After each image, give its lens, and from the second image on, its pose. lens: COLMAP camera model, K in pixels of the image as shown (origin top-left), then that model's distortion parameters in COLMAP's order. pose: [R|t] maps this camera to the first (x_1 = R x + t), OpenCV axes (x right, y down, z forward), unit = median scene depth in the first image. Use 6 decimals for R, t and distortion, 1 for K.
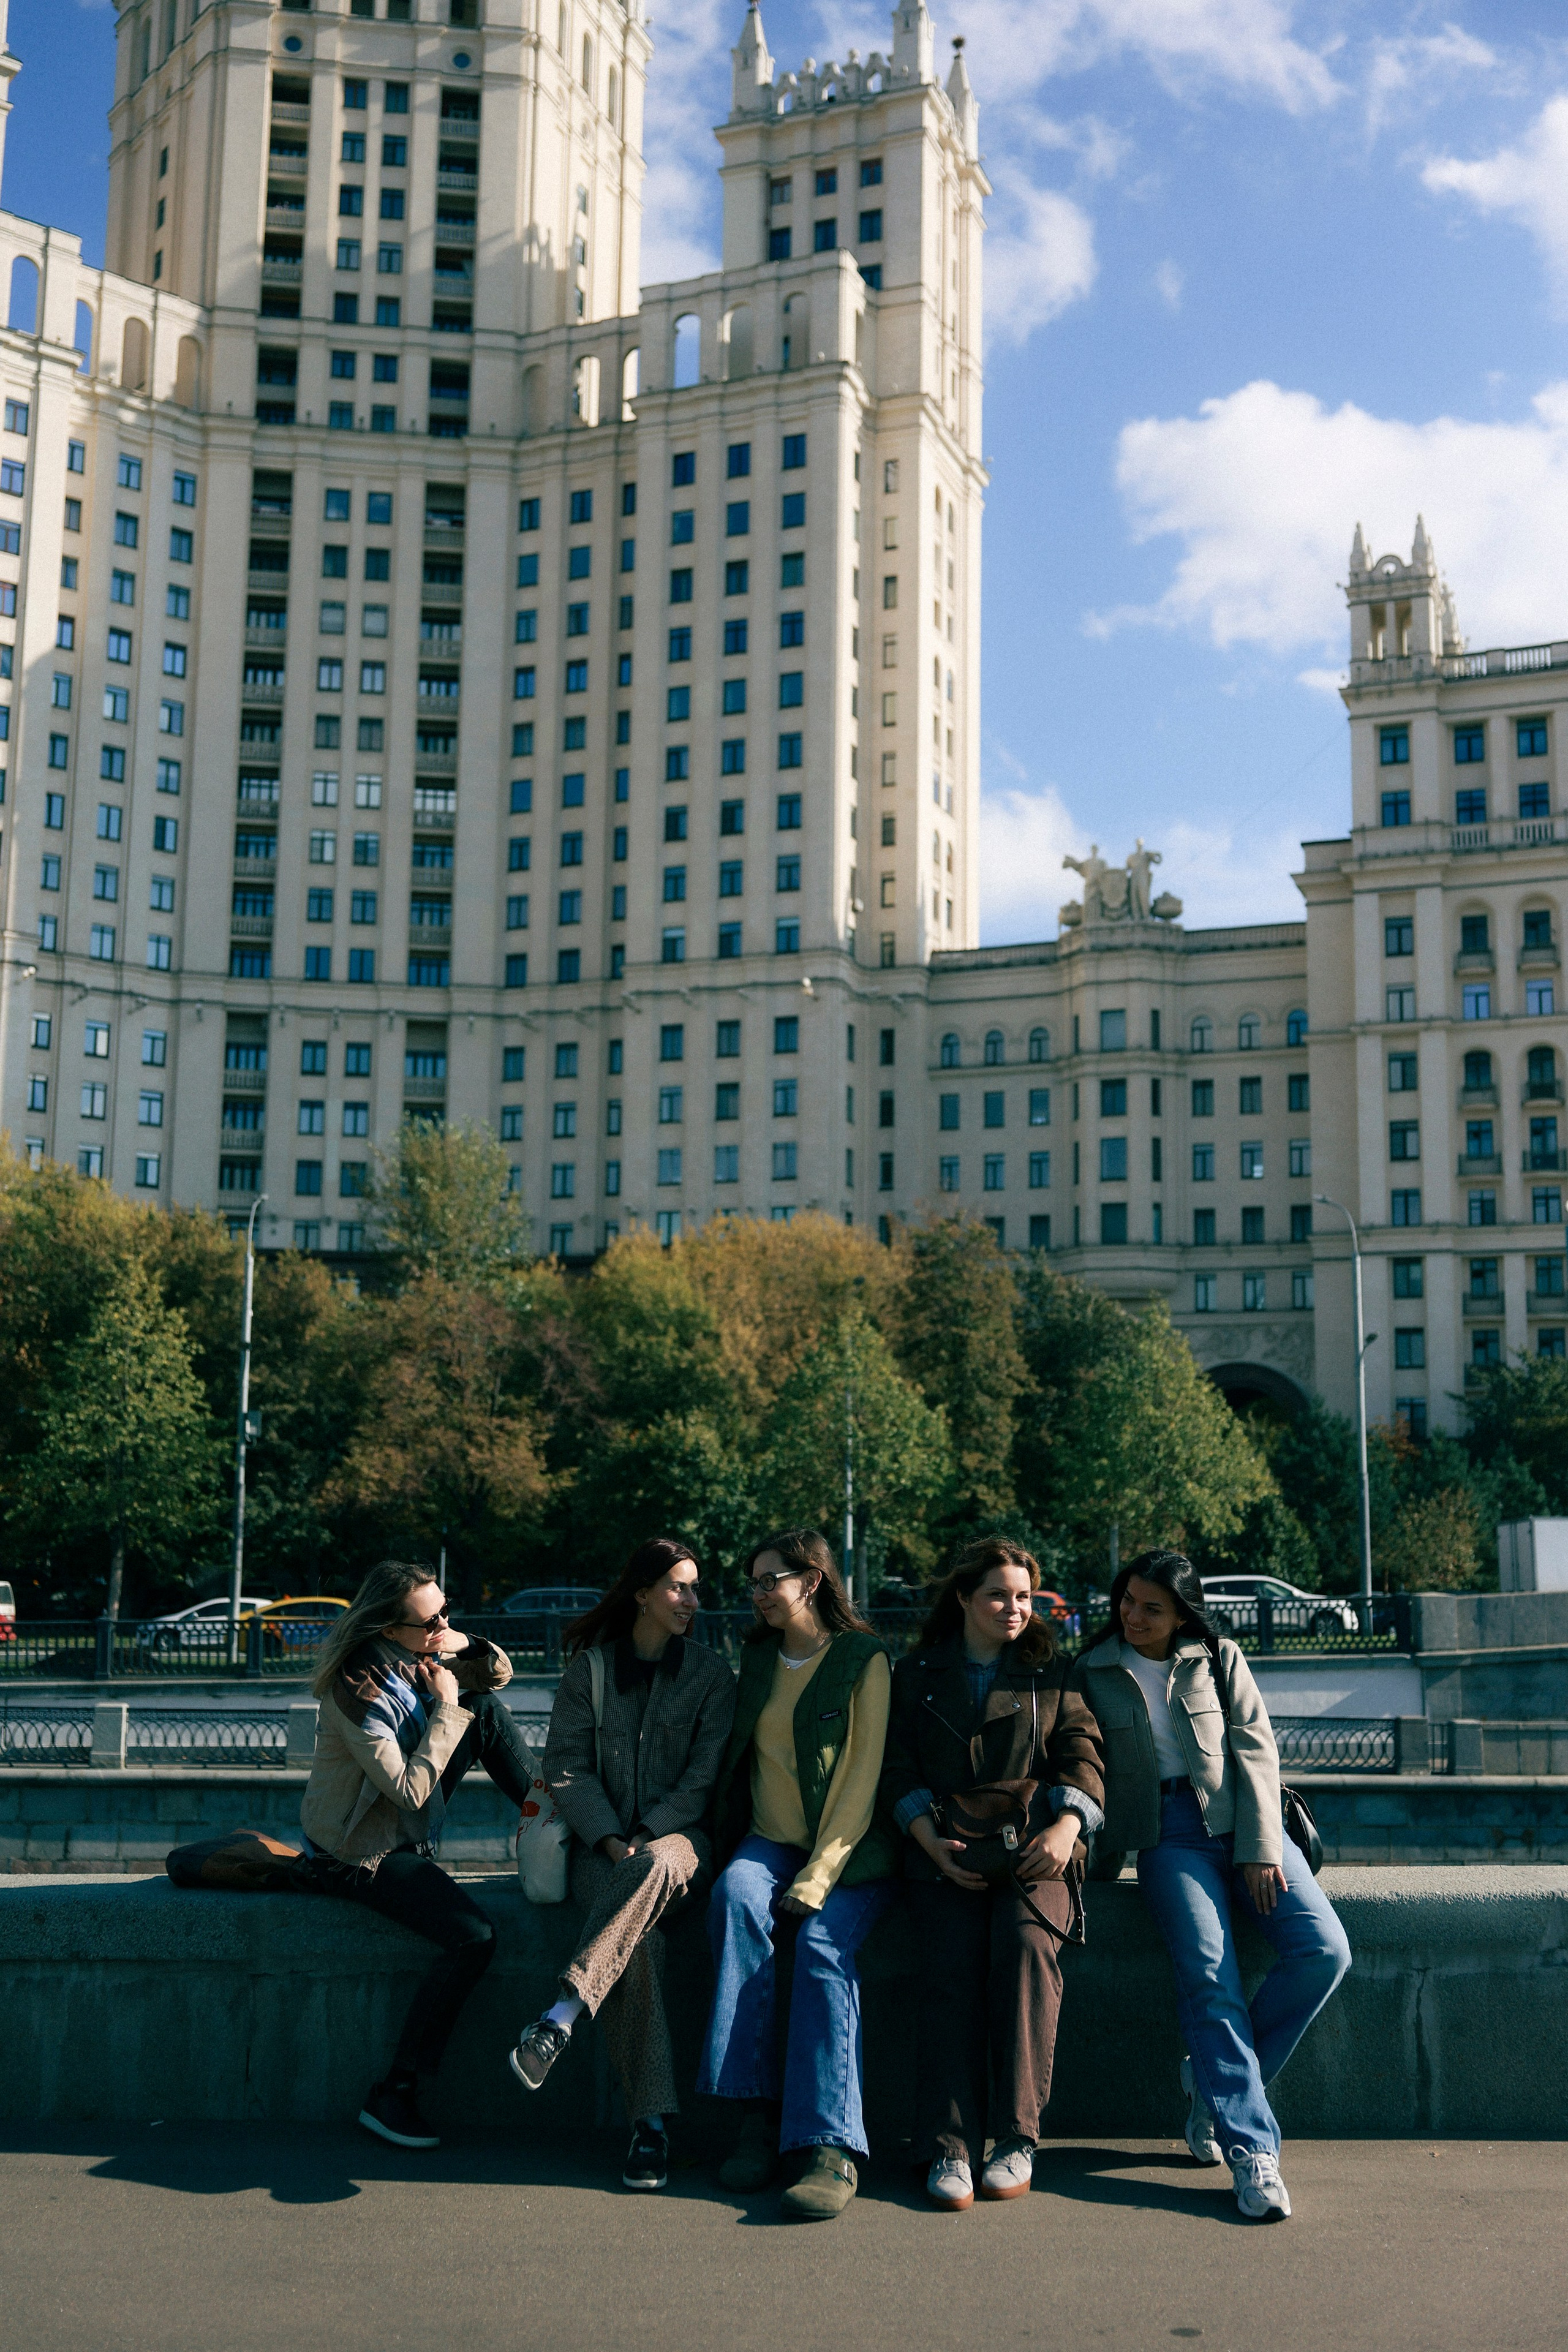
lens RADIAL K [[2520.8, 0, 771.9], [0, 2520.8, 1194.6], [0, 0, 1]] dist [0.021934, -0.035642]
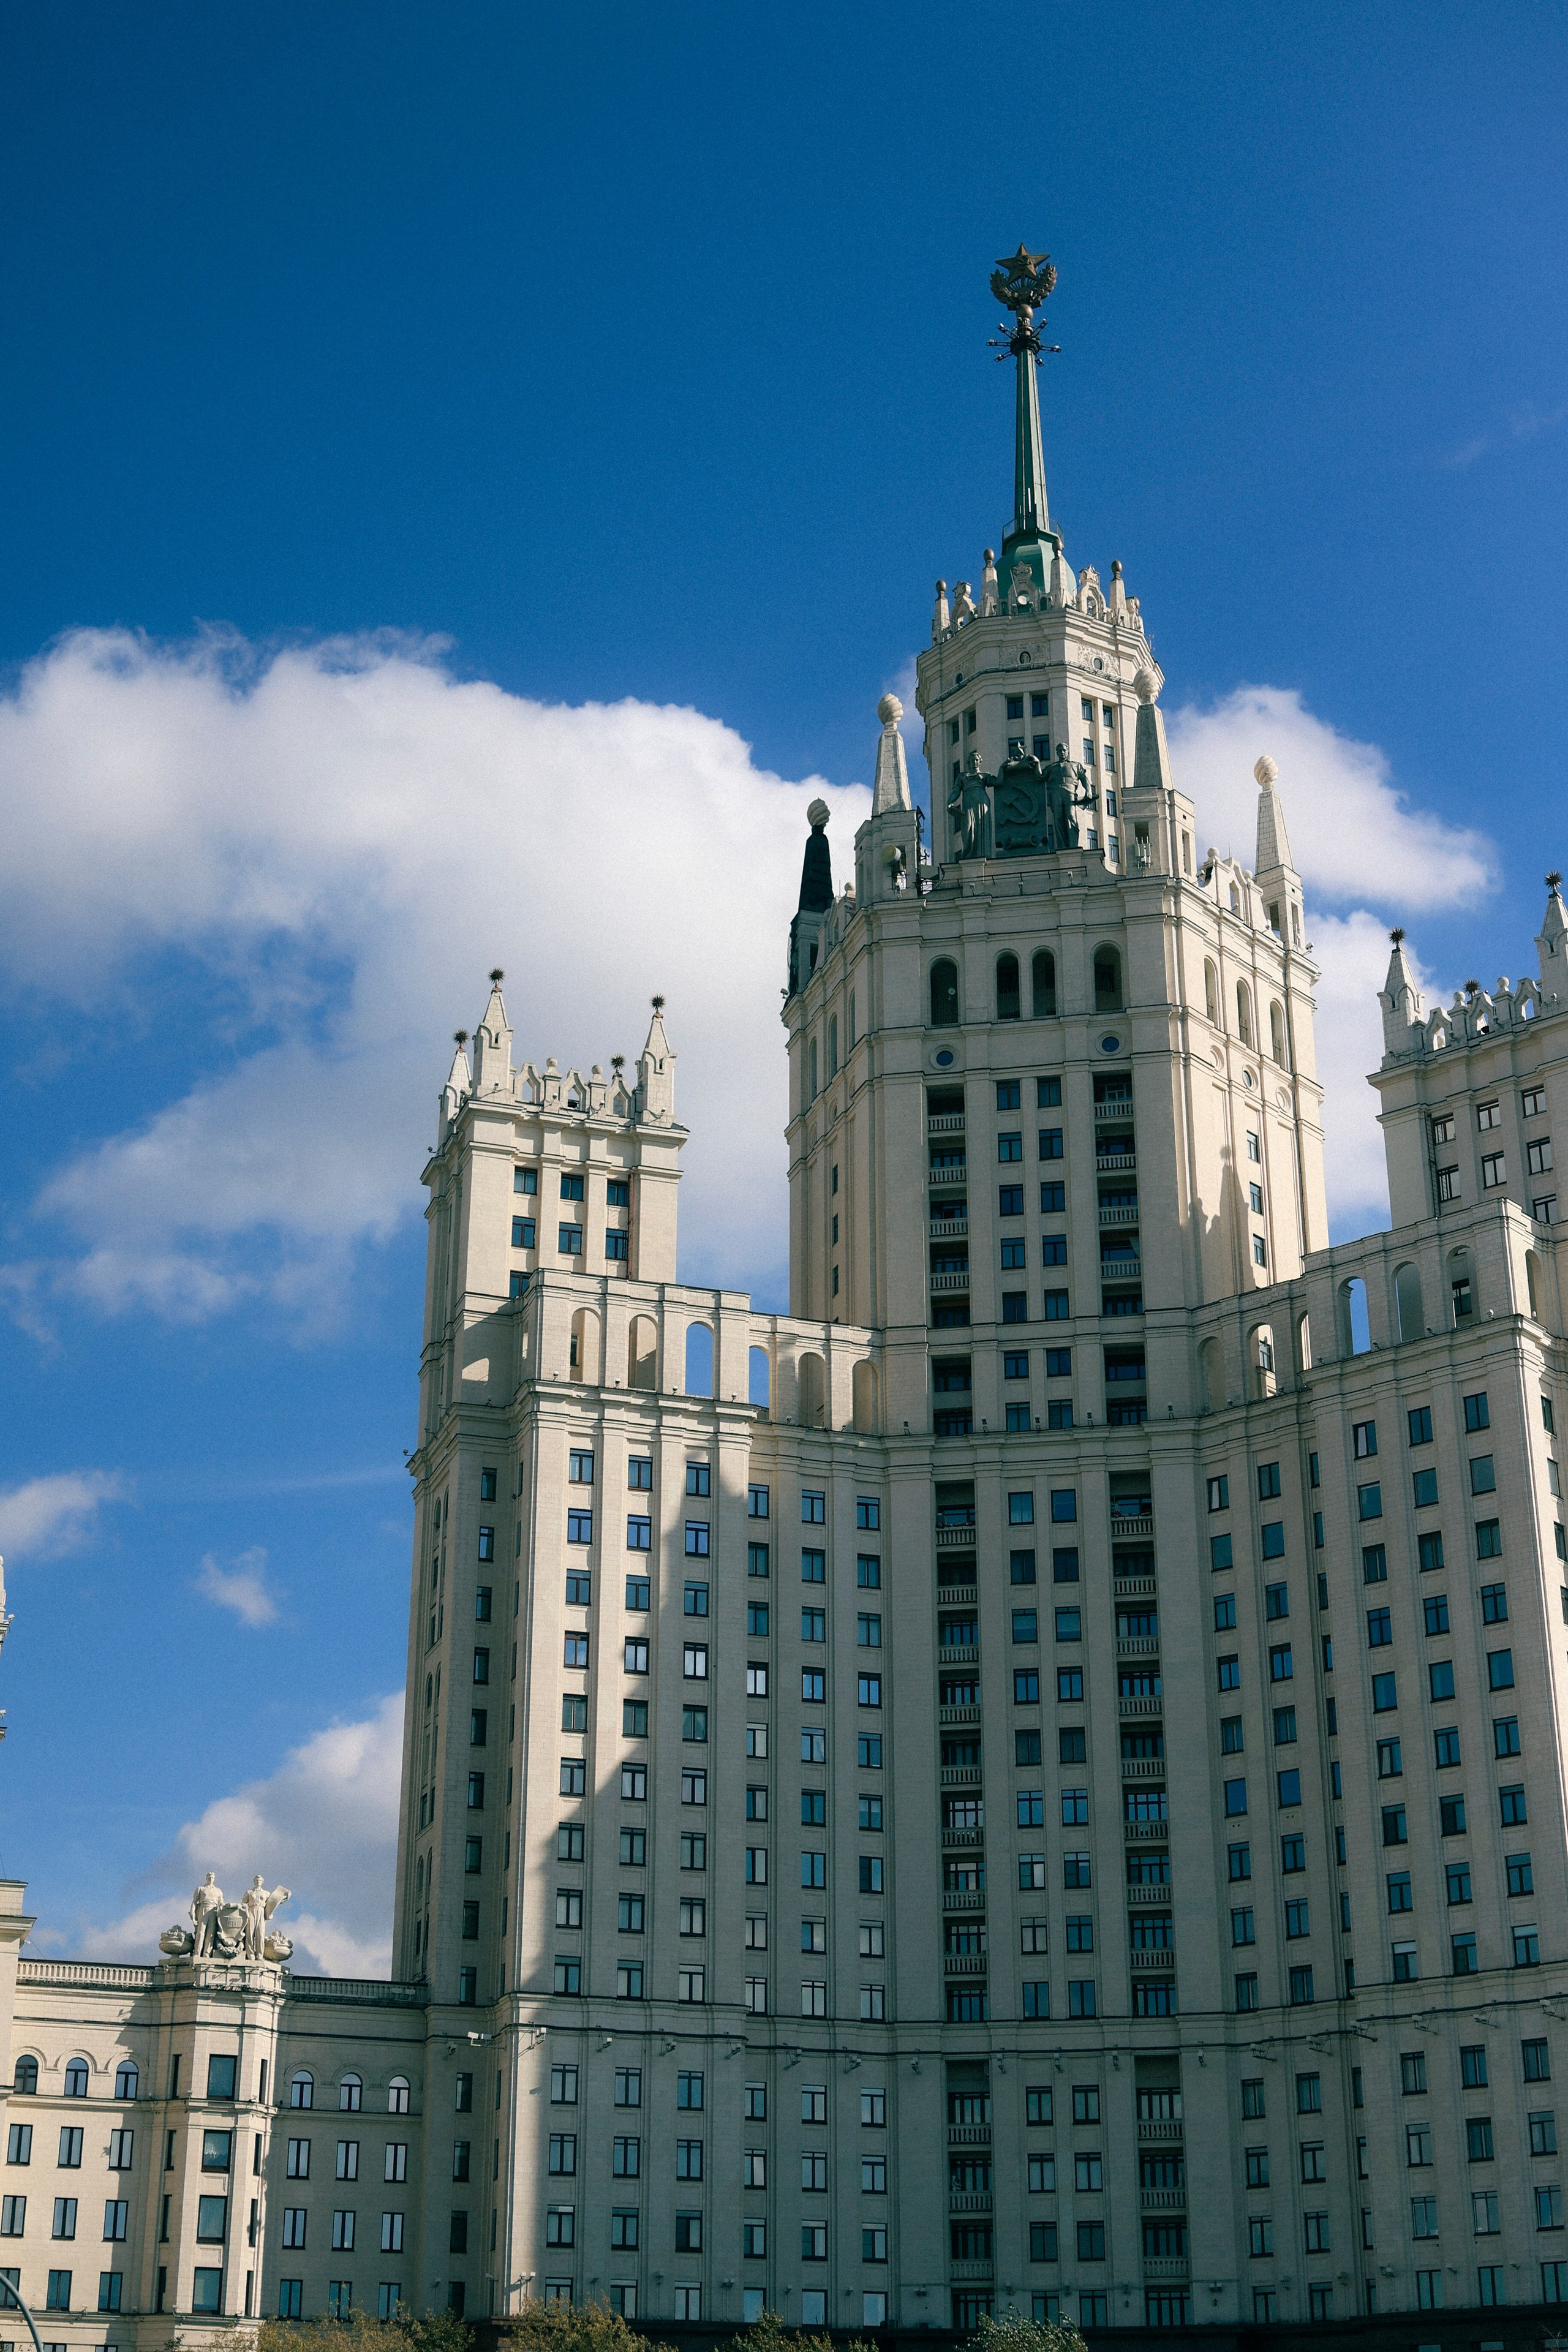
lens RADIAL K [[3154.7, 0, 750.5], [0, 3154.7, 1206.1], [0, 0, 1]] dist [0.013088, -0.205408]
pose [[0.941430, -0.143910, -0.304958, 0.119237], [0.060967, 0.962097, -0.265805, -0.069784], [0.331651, 0.231645, 0.914521, -0.175098]]
